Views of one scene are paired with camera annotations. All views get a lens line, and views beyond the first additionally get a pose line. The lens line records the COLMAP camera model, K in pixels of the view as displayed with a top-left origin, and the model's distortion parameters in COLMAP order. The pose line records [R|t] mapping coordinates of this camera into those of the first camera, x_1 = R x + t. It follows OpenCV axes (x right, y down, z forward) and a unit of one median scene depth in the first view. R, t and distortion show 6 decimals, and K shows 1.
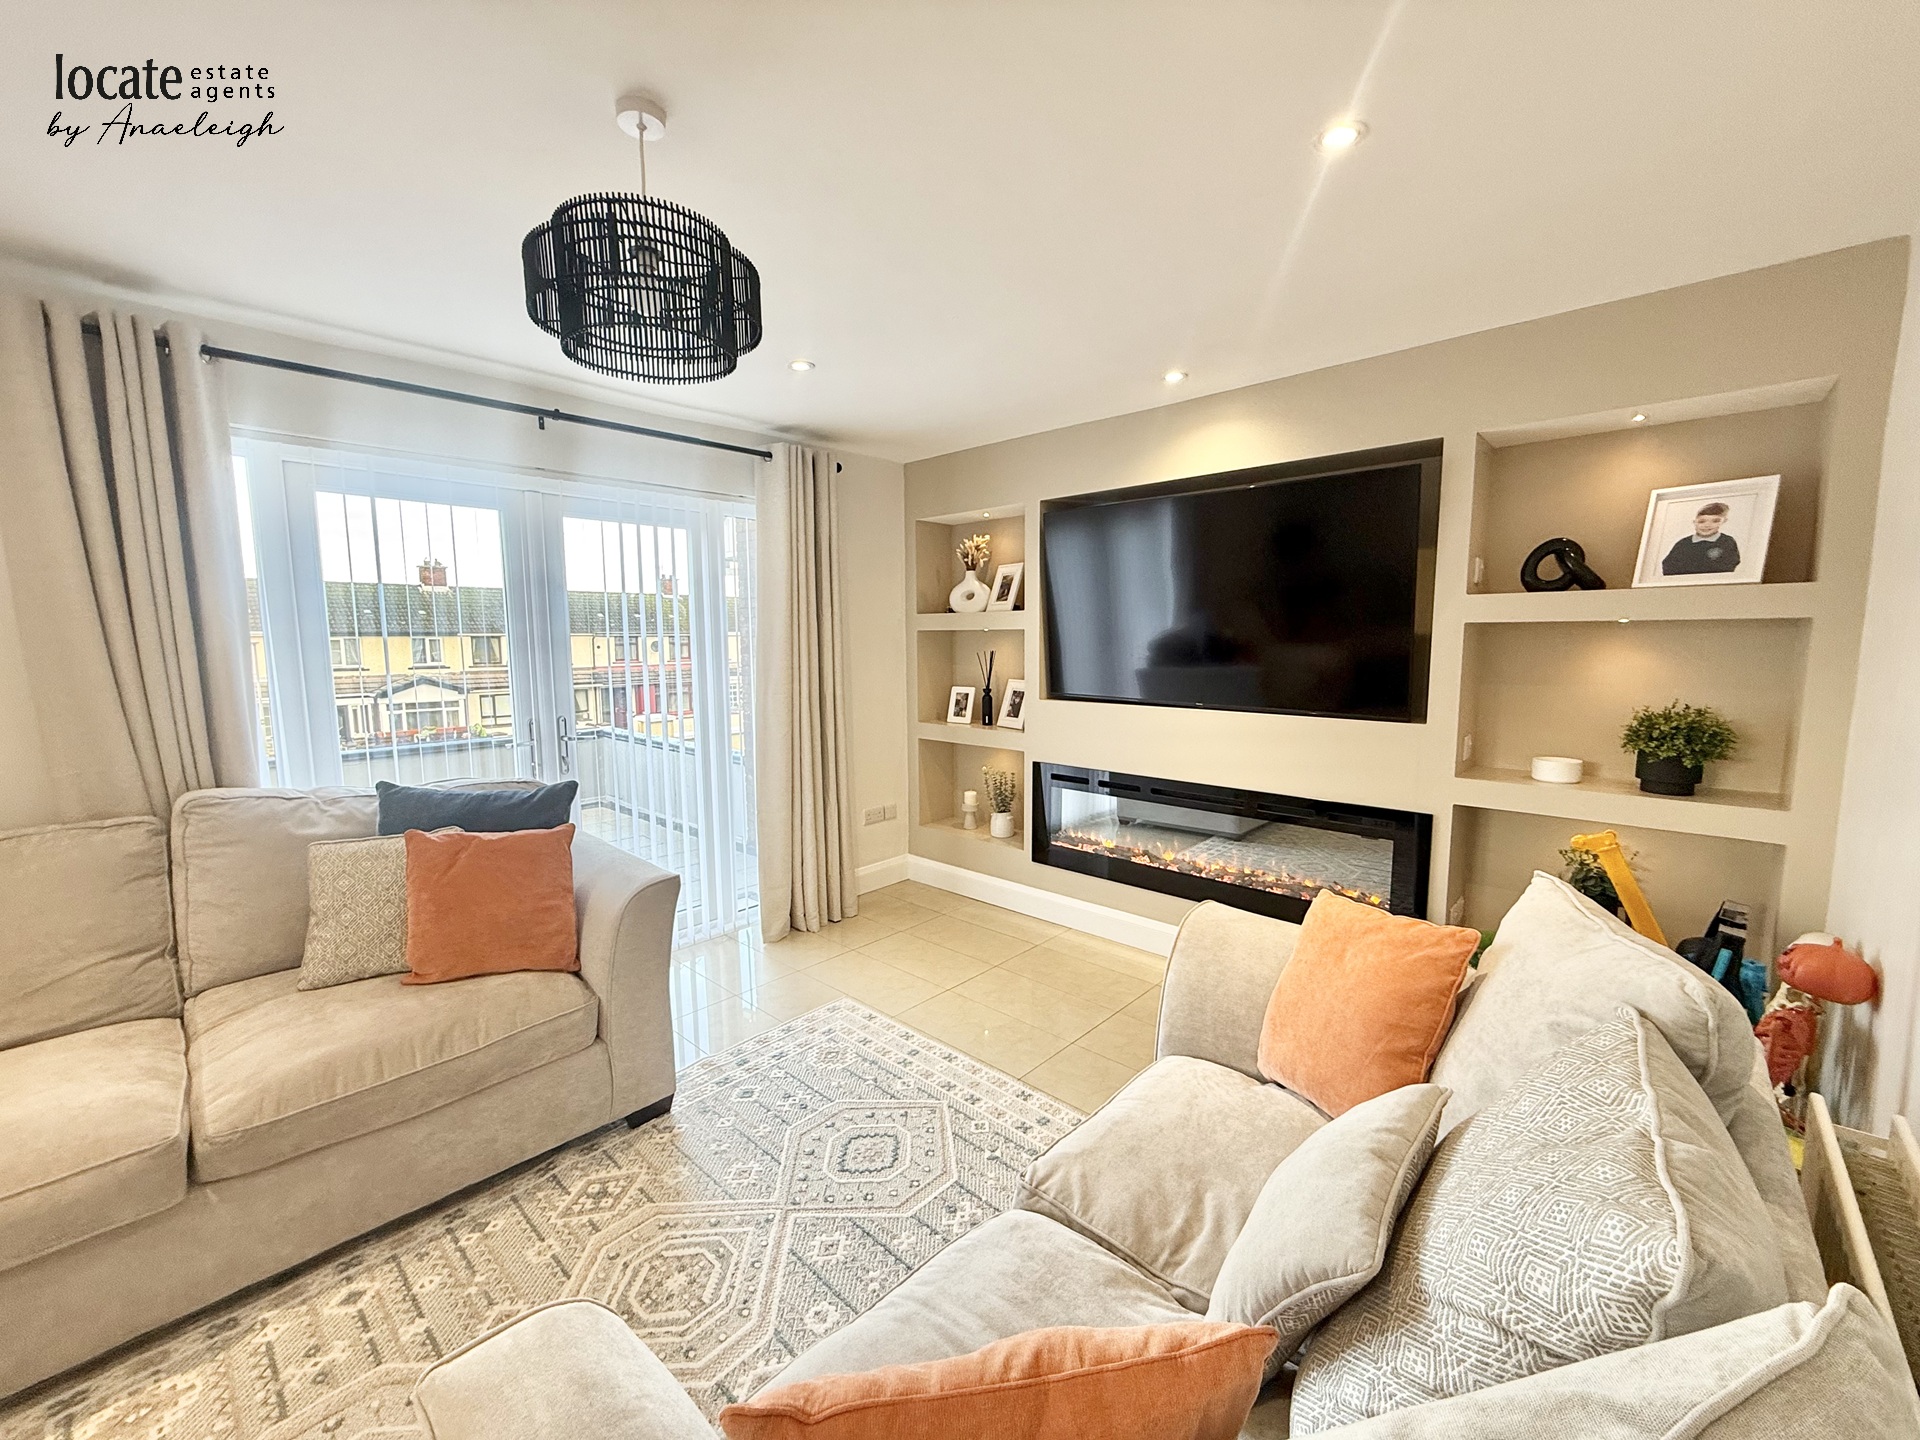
lens RADIAL K [[759.1, 0, 954.2], [0, 759.1, 718.0], [0, 0, 1]] dist [-0.002036, 0.000269]
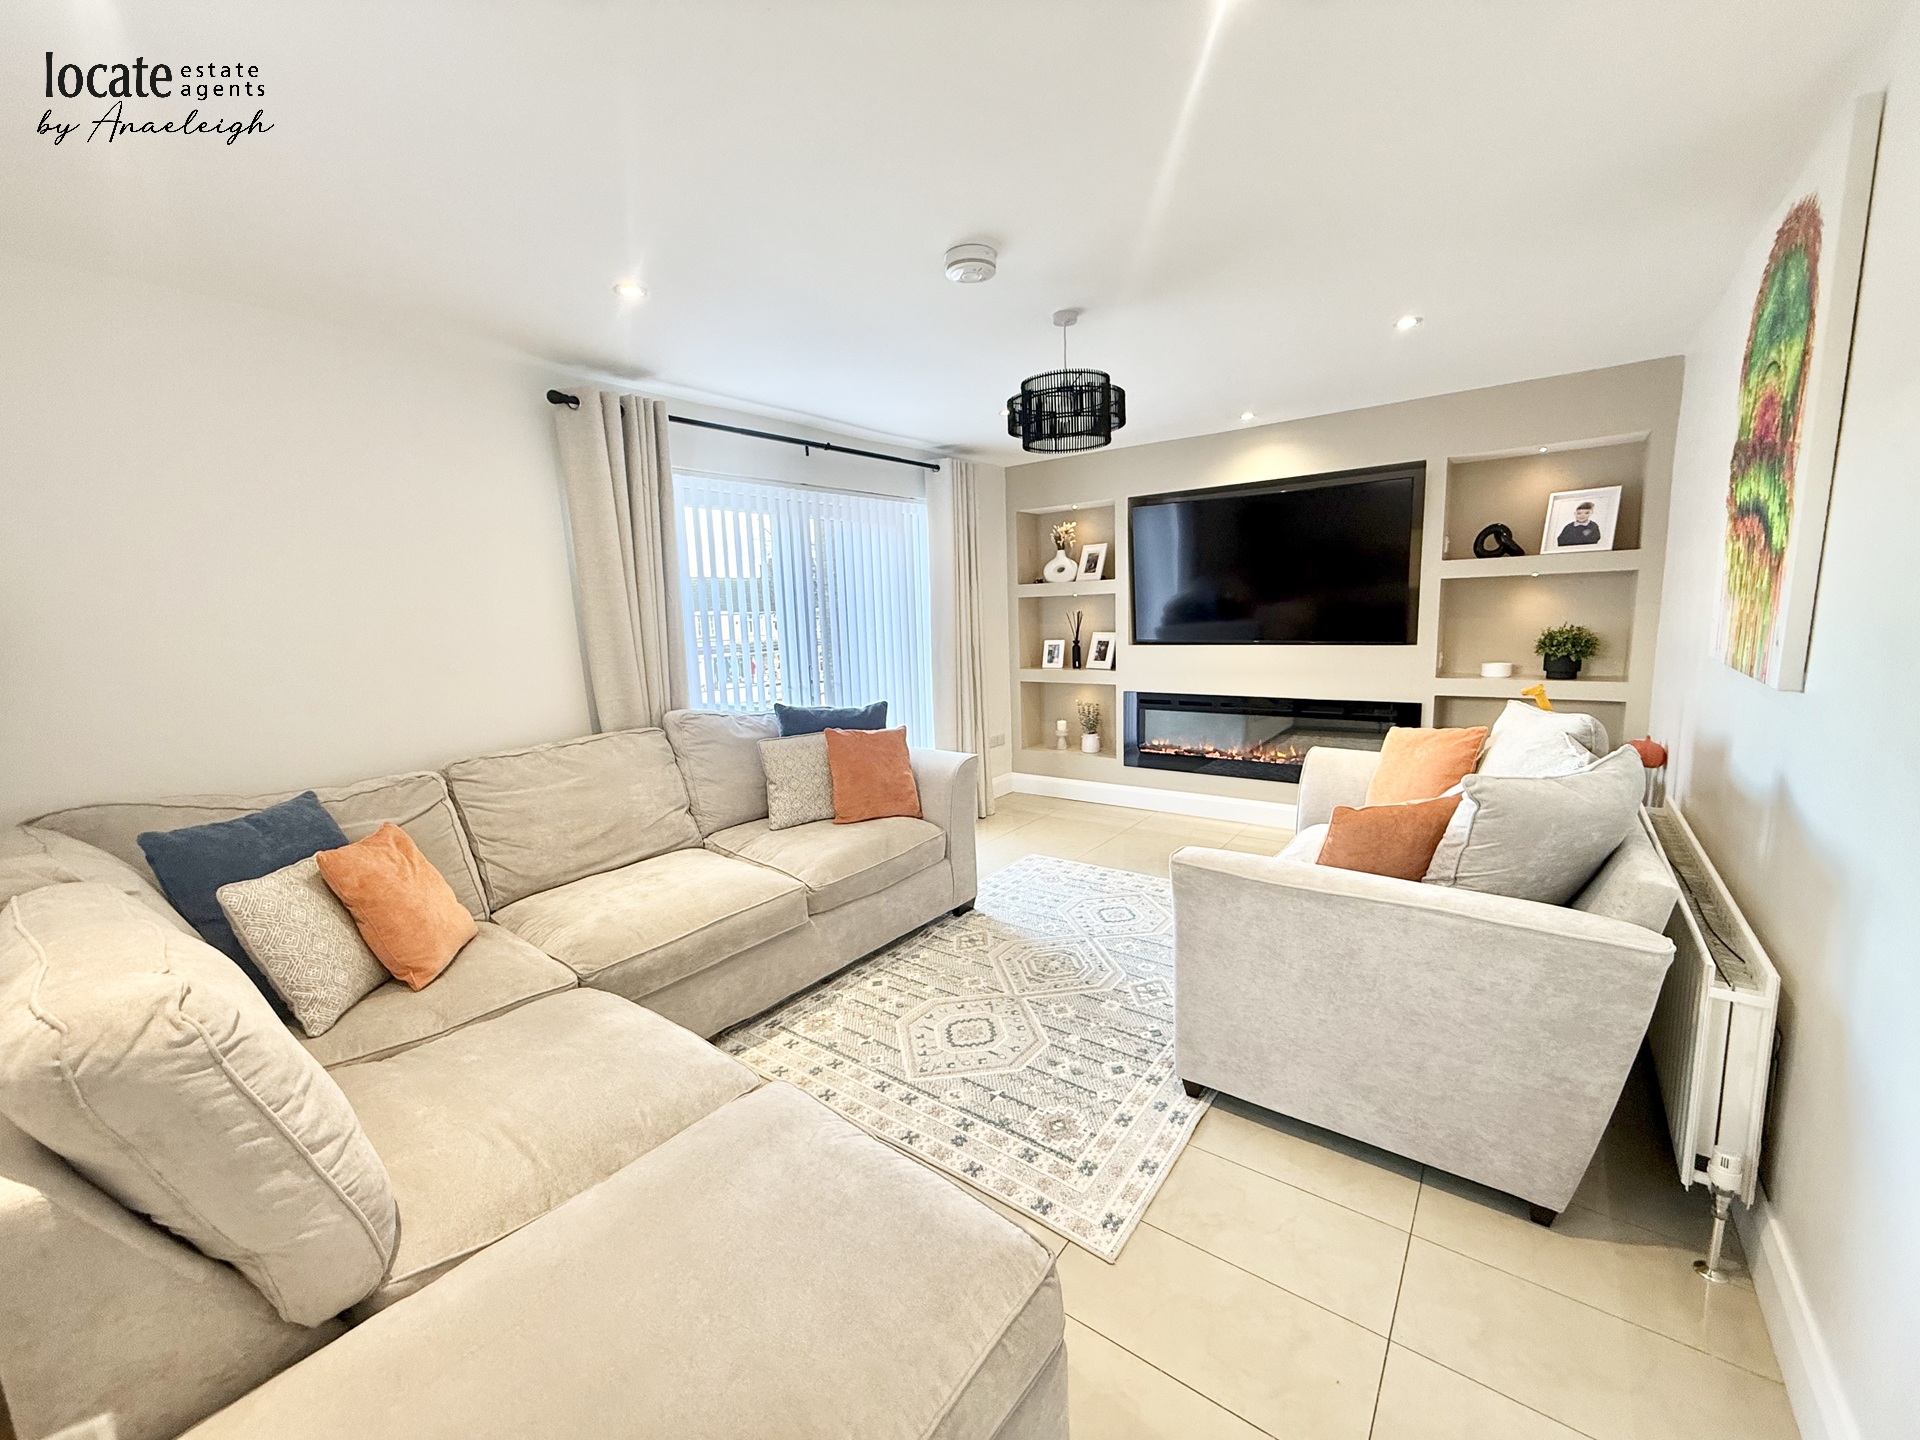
lens RADIAL K [[759.1, 0, 953.1], [0, 759.1, 719.2], [0, 0, 1]] dist [-0.002036, 0.000269]
pose [[0.994523, -0.043657, 0.094961, -0.555250], [0.040251, 0.998486, 0.037491, 0.073336], [-0.096454, -0.033463, 0.994775, -0.535092]]
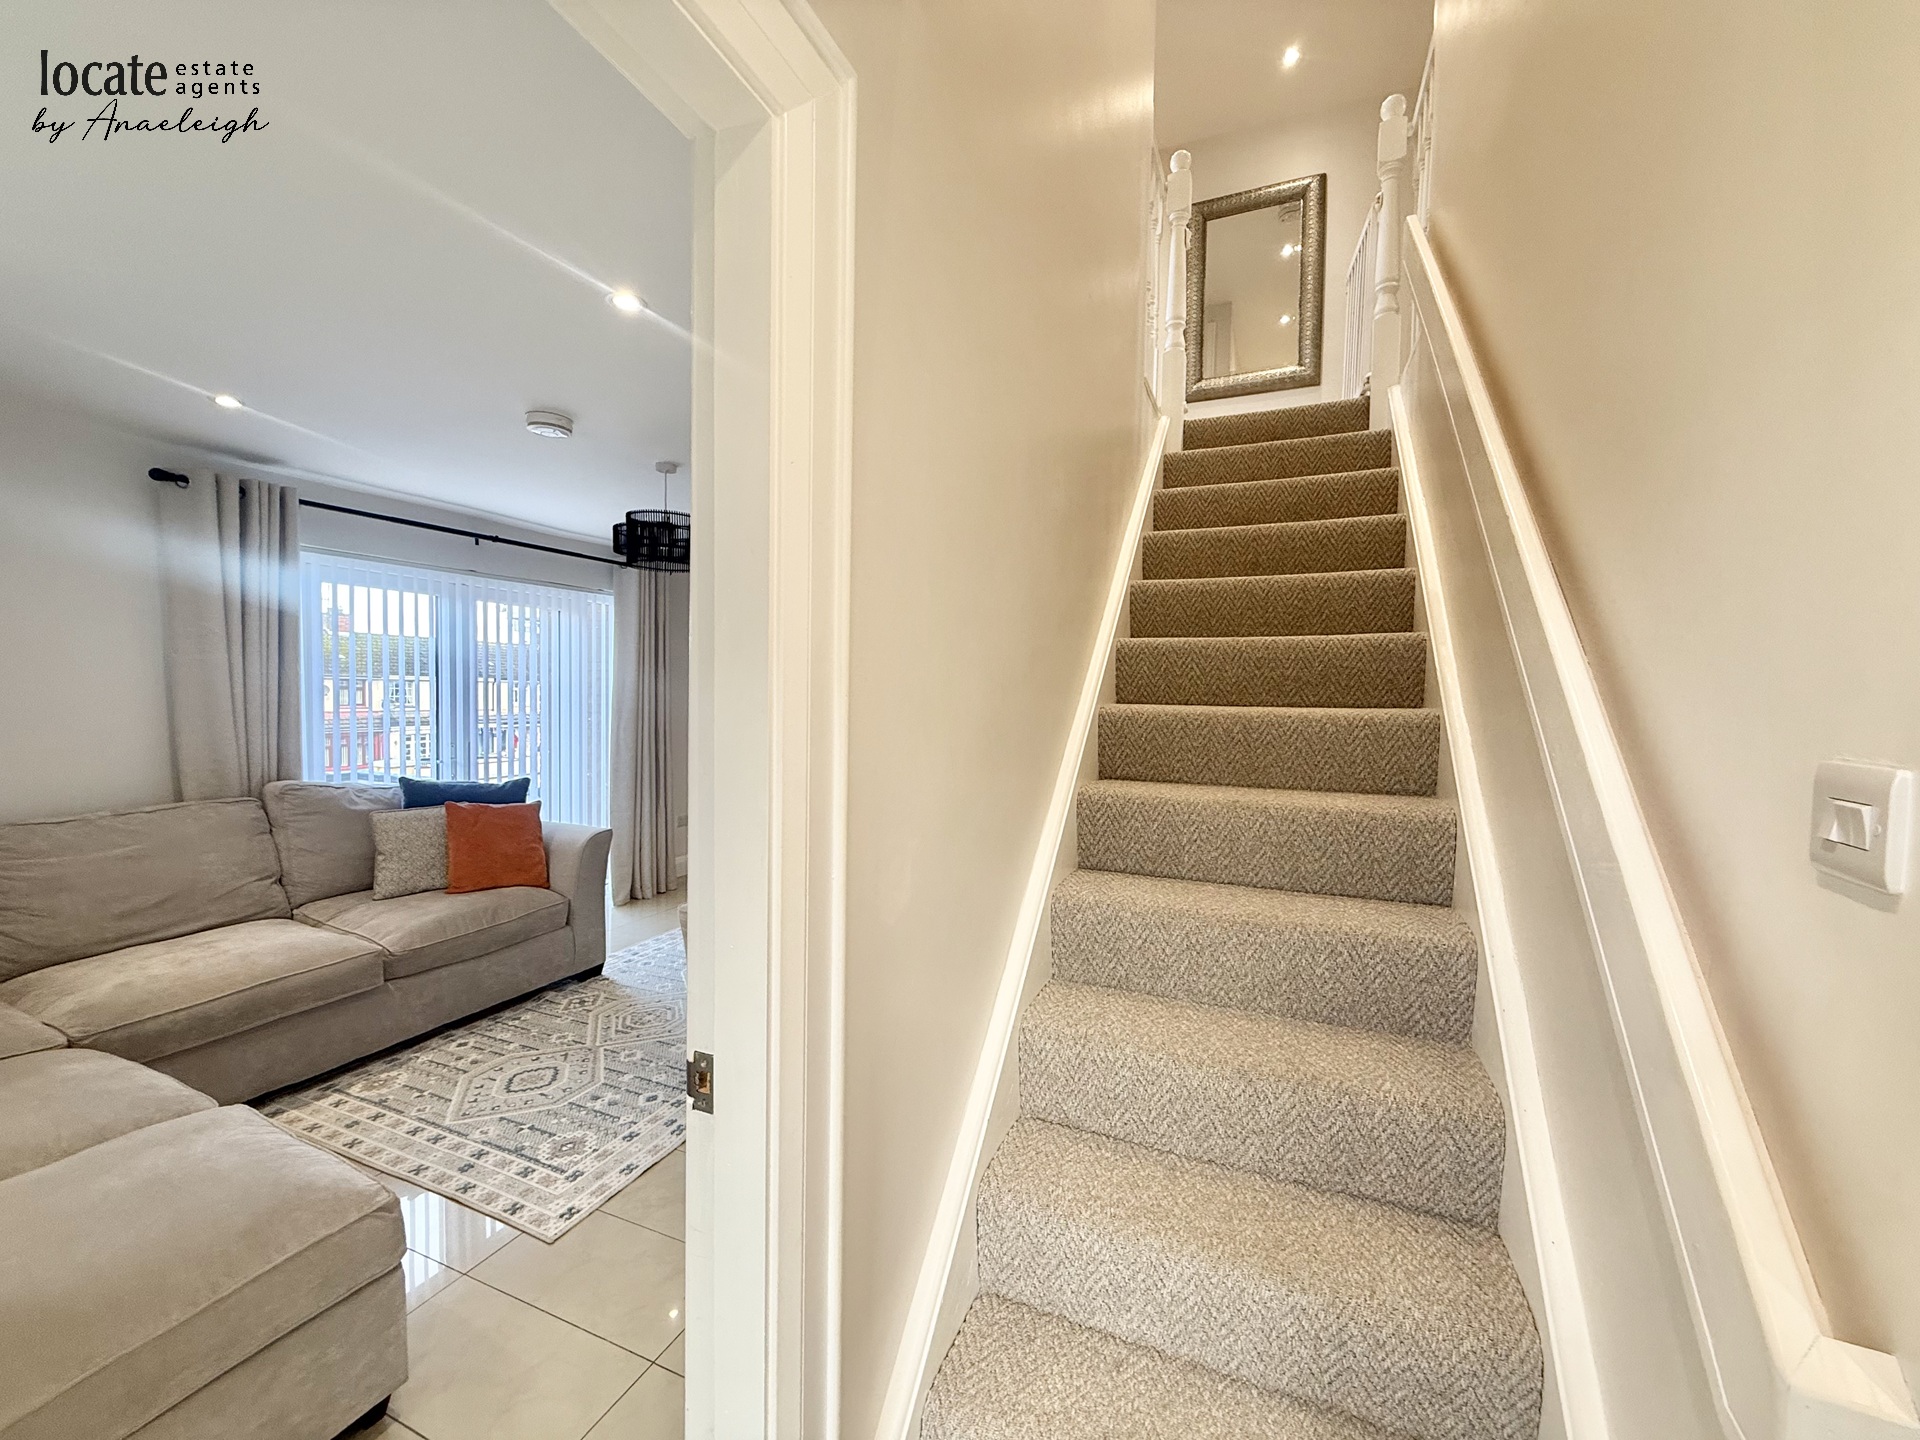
lens RADIAL K [[759.1, 0, 954.1], [0, 759.1, 721.1], [0, 0, 1]] dist [-0.002036, 0.000269]
pose [[0.938259, 0.009535, 0.345802, -0.233202], [0.013757, 0.997801, -0.064838, 0.086775], [-0.345660, 0.065592, 0.936065, -0.863840]]
